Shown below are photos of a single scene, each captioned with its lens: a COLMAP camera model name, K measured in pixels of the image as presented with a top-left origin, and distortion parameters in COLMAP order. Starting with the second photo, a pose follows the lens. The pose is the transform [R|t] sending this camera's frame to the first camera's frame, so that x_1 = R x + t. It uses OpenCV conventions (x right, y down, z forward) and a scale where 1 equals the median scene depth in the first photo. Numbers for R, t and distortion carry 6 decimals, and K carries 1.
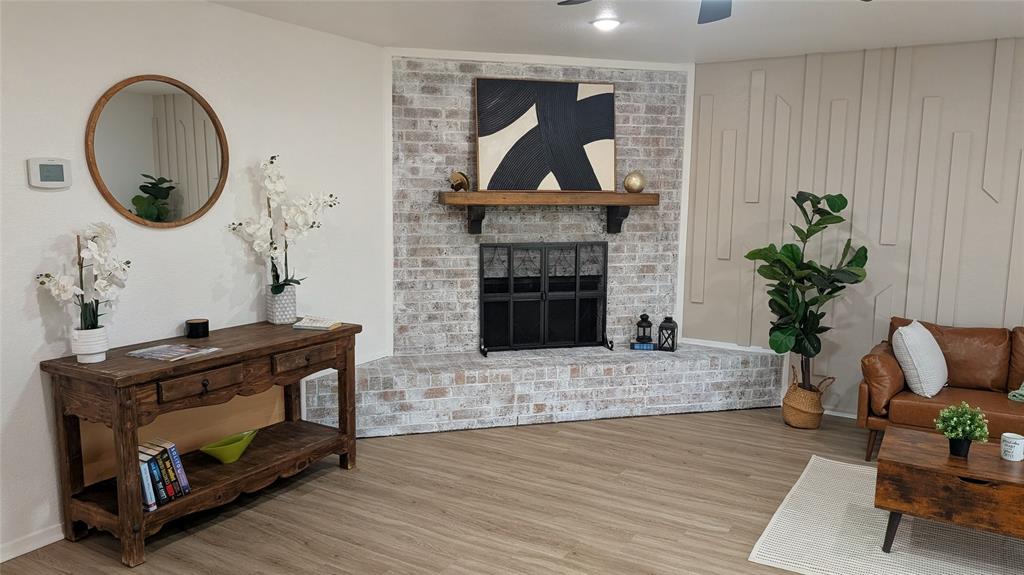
lens RADIAL K [[754.1, 0, 507.2], [0, 754.1, 291.3], [0, 0, 1]] dist [0.035442, -0.027226]
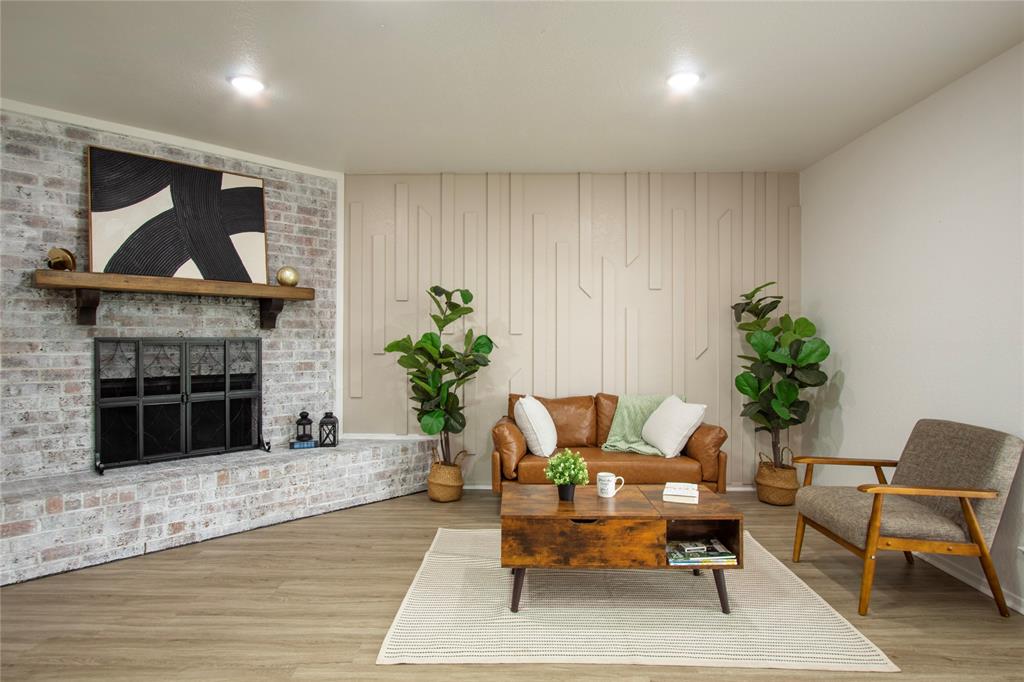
lens RADIAL K [[570.0, 0, 508.3], [0, 570.0, 338.6], [0, 0, 1]] dist [0.006595, -0.006204]
pose [[0.867183, -0.007308, 0.497936, 0.046115], [0.079755, 0.989024, -0.124382, 0.052615], [-0.491562, 0.147575, 0.858247, 0.229875]]
